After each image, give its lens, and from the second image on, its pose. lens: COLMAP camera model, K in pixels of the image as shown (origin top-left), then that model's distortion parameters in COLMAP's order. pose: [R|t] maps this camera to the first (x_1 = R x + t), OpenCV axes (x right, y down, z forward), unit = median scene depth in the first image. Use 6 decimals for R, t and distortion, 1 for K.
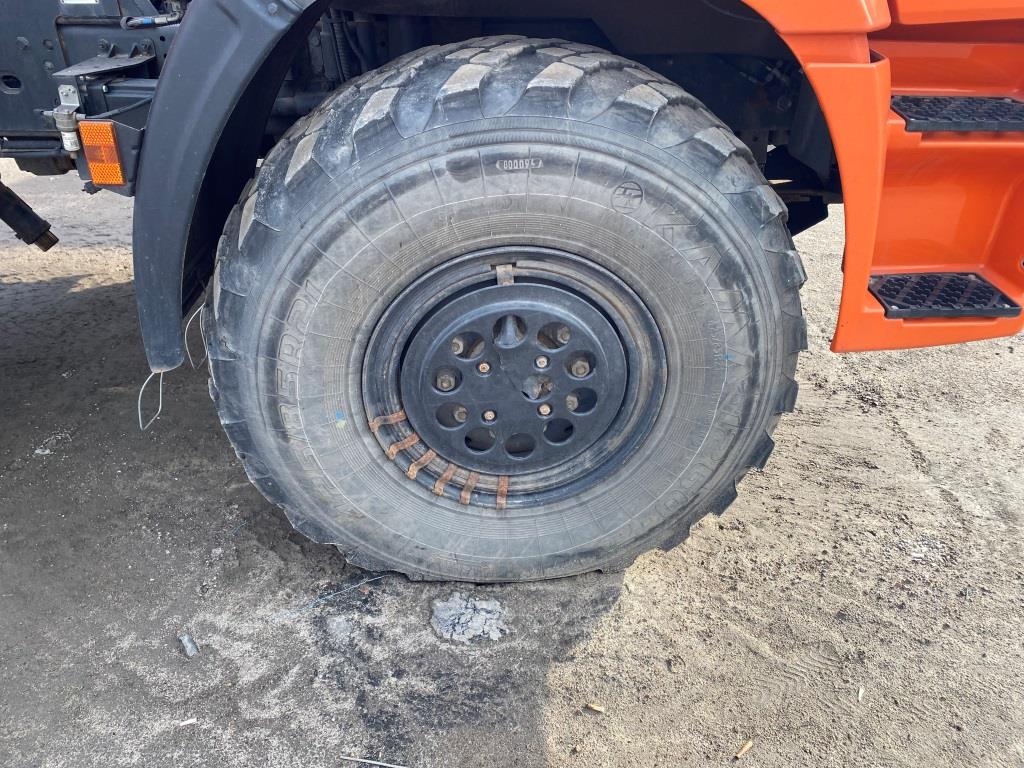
lens RADIAL K [[794.3, 0, 514.1], [0, 794.3, 375.6], [0, 0, 1]] dist [0.035733, -0.038676]
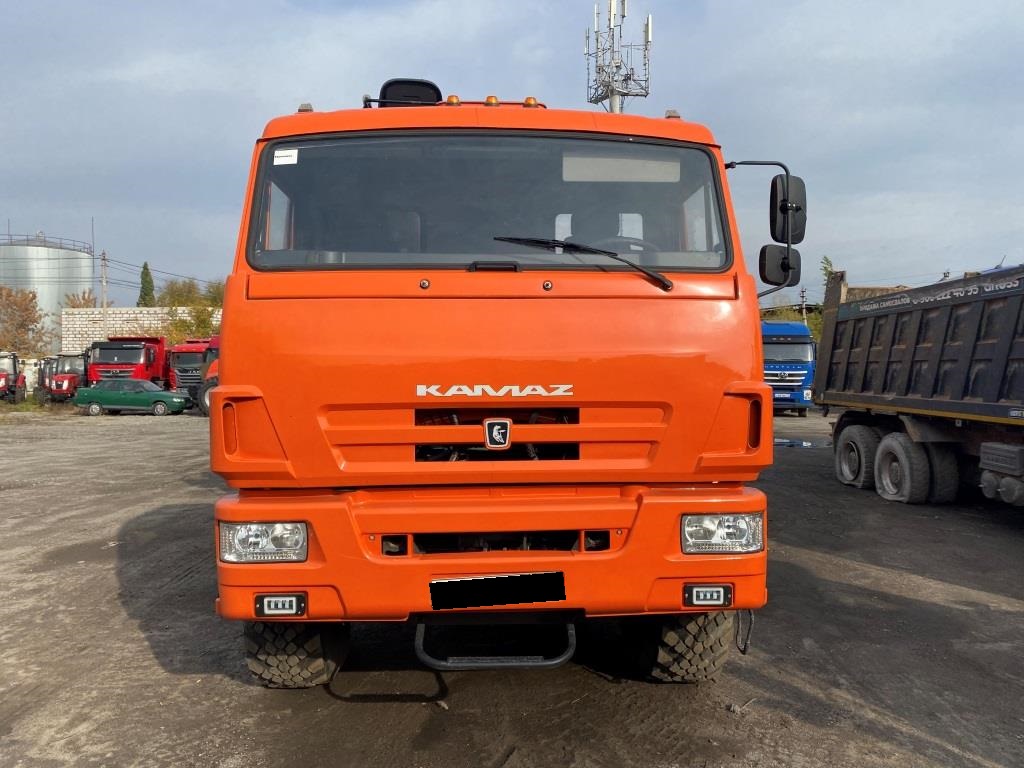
lens RADIAL K [[794.3, 0, 512.5], [0, 794.3, 382.1], [0, 0, 1]] dist [0.035733, -0.038676]
pose [[-0.010616, 0.007456, -0.999916, 2.985534], [-0.521936, 0.852902, 0.011901, -1.104184], [0.852919, 0.522018, -0.005163, 1.491031]]
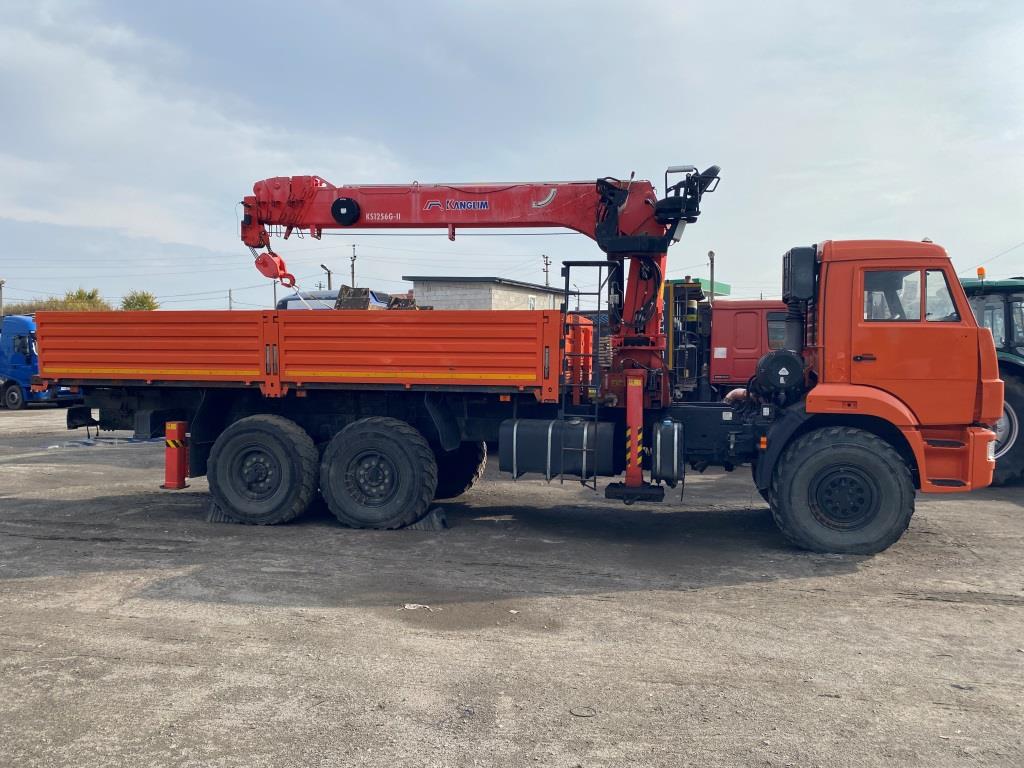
lens RADIAL K [[794.3, 0, 512.7], [0, 794.3, 384.7], [0, 0, 1]] dist [0.035733, -0.038676]
pose [[0.965298, 0.002443, -0.261138, -0.678142], [-0.132415, 0.866460, -0.481366, 2.033223], [0.225089, 0.499241, 0.836716, -3.789265]]
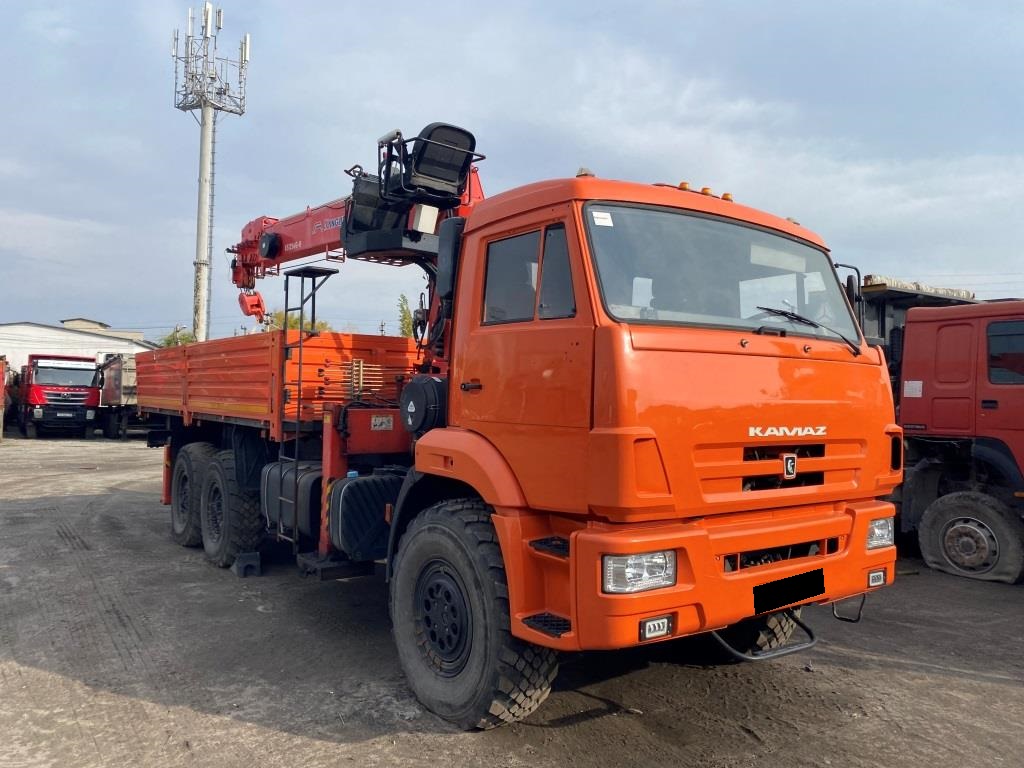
lens RADIAL K [[794.3, 0, 518.7], [0, 794.3, 374.2], [0, 0, 1]] dist [0.035733, -0.038676]
pose [[0.536636, -0.026423, -0.843400, 2.641686], [-0.451427, 0.835457, -0.313407, 0.063795], [0.712906, 0.548920, 0.436409, -0.487450]]
